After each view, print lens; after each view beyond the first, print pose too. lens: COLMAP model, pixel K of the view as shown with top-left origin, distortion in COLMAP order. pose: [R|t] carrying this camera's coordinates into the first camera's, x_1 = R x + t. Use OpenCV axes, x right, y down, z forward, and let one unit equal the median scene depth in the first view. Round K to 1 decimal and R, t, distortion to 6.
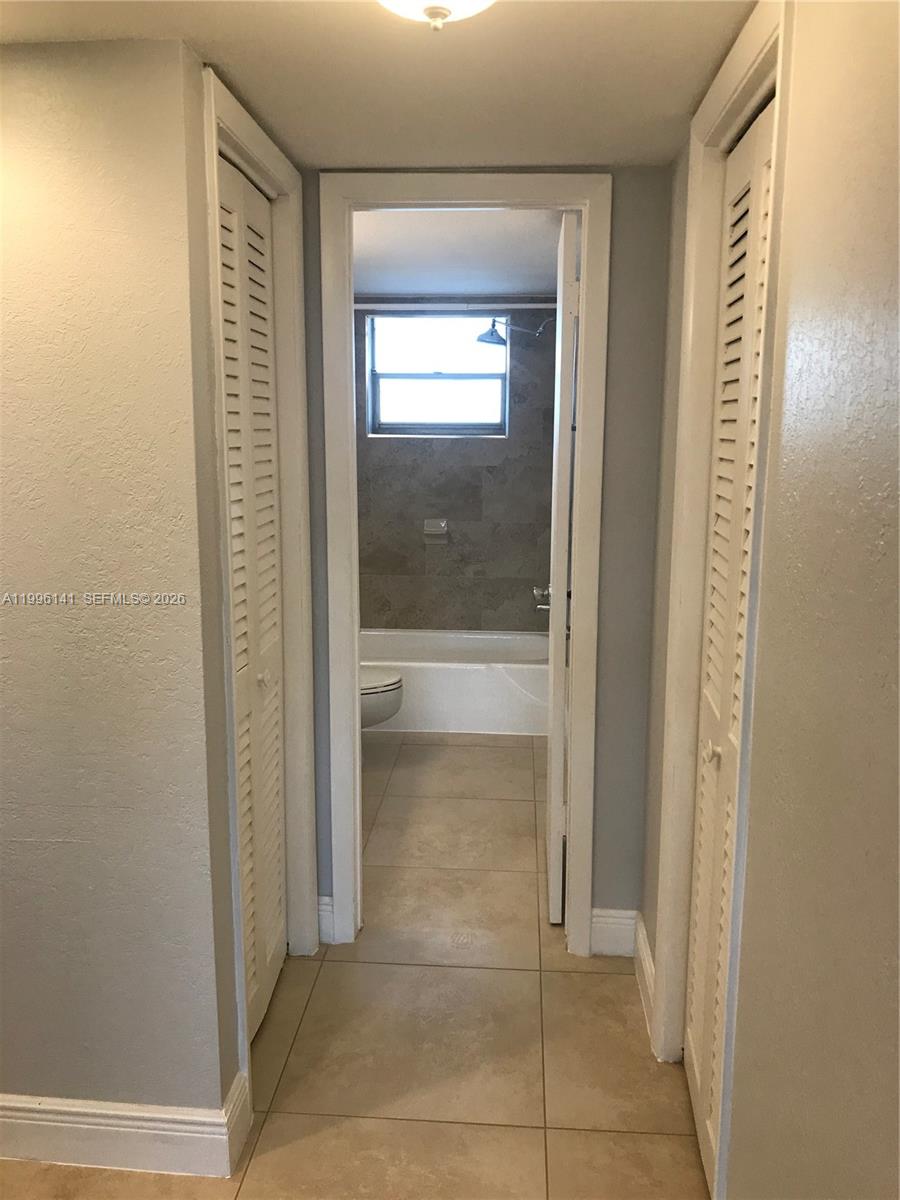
lens RADIAL K [[993.8, 0, 454.4], [0, 993.8, 580.9], [0, 0, 1]] dist [0.042959, -0.052082]
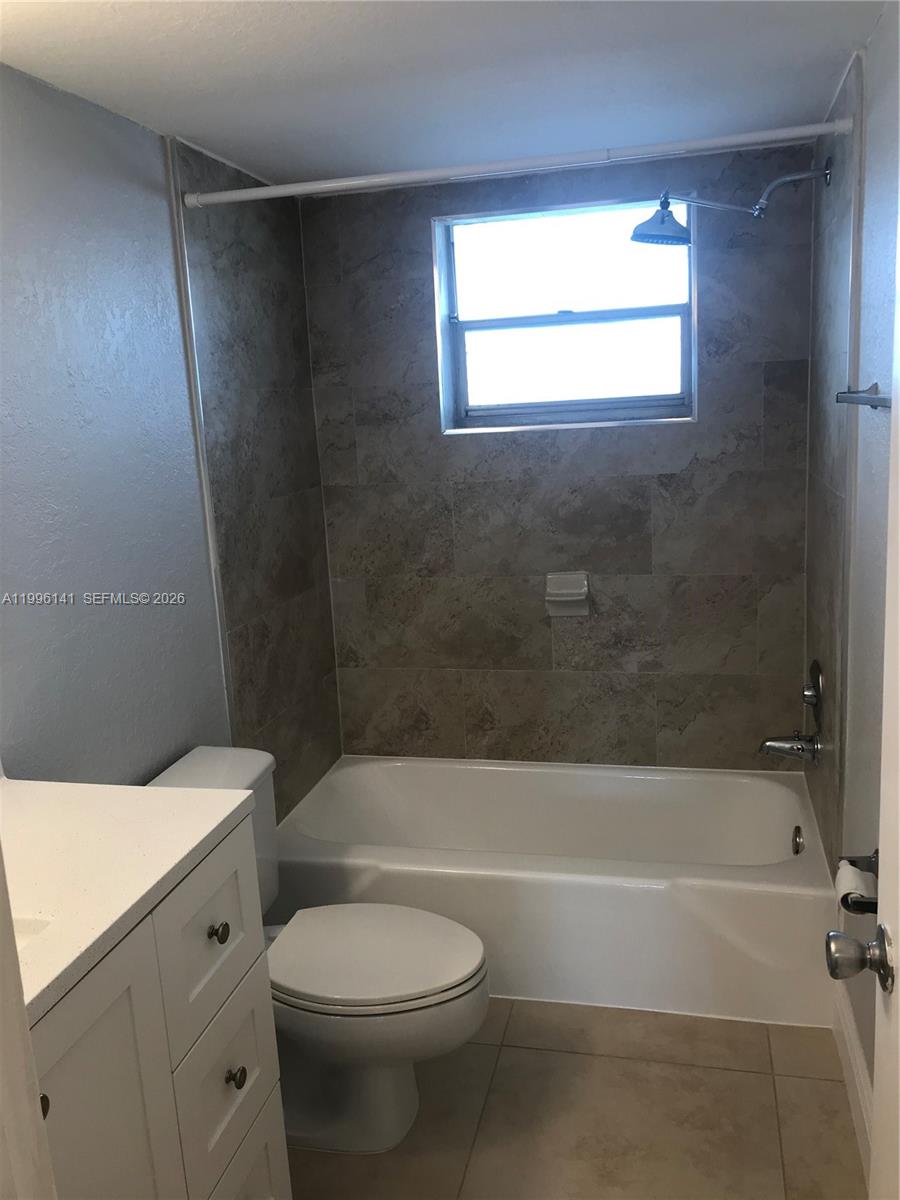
lens RADIAL K [[993.8, 0, 418.4], [0, 993.8, 584.7], [0, 0, 1]] dist [0.042959, -0.052082]
pose [[0.977716, -0.025874, -0.208329, 0.021263], [0.033911, 0.998808, 0.035099, -0.102867], [0.207173, -0.041382, 0.977429, 0.563511]]
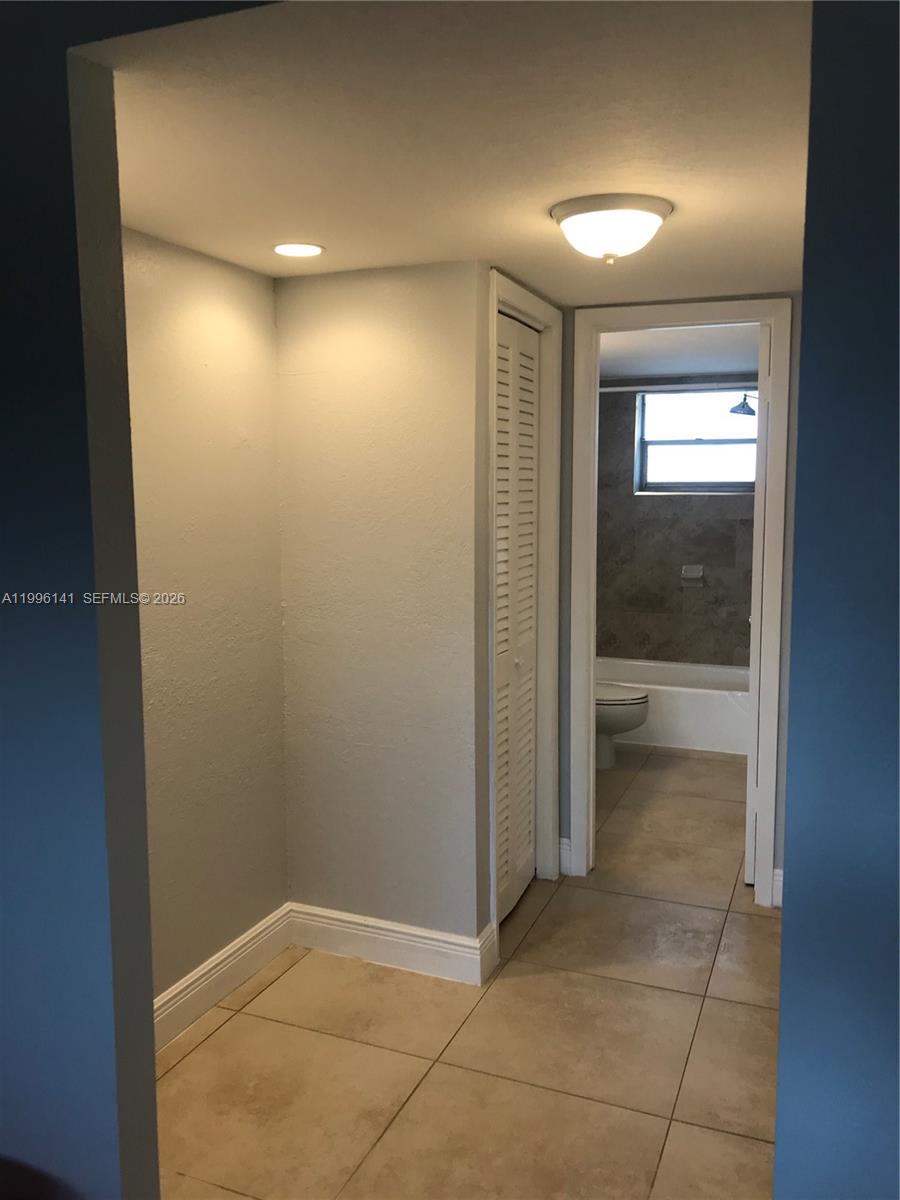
lens RADIAL K [[993.8, 0, 415.7], [0, 993.8, 577.0], [0, 0, 1]] dist [0.042959, -0.052082]
pose [[0.941161, 0.023372, -0.337150, 0.089982], [-0.043892, 0.997610, -0.053371, 0.035139], [0.335097, 0.065029, 0.939937, -0.246106]]
